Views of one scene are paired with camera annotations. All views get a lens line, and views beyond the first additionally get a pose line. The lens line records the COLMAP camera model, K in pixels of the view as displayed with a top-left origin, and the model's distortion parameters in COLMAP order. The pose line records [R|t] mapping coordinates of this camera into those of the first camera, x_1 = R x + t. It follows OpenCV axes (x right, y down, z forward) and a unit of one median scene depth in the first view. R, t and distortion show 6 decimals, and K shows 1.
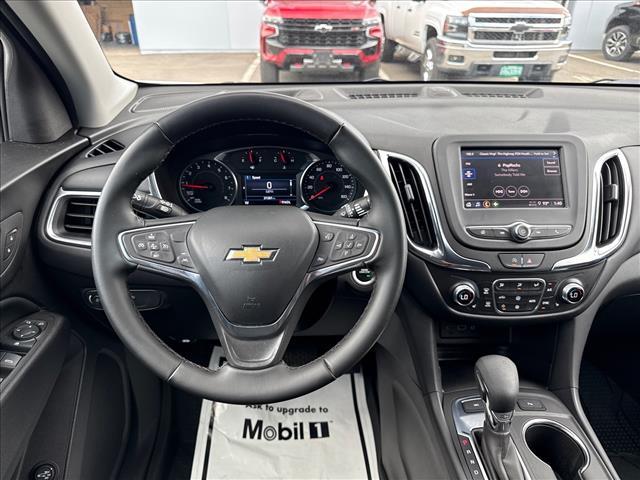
lens RADIAL K [[461.6, 0, 320.0], [0, 461.6, 240.0], [0, 0, 1]] dist [0.005581, 0.001341]
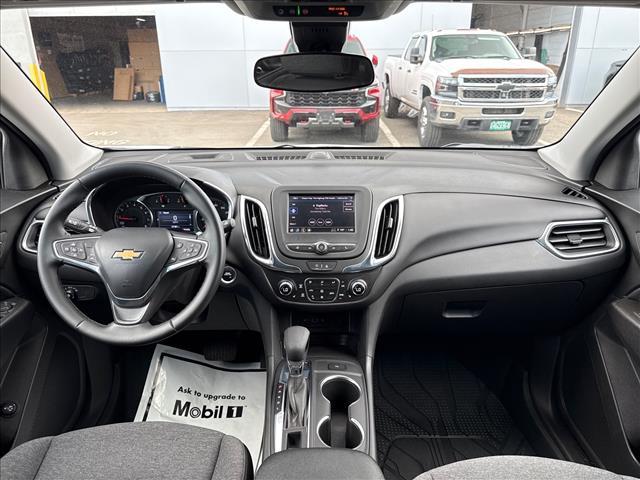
lens RADIAL K [[453.7, 0, 320.0], [0, 453.7, 240.0], [0, 0, 1]] dist [0.113295, -0.160132]
pose [[0.998592, 0.007602, -0.052505, 0.442170], [-0.012929, 0.994711, -0.101893, 0.097578], [0.051452, 0.102428, 0.993409, -0.448295]]
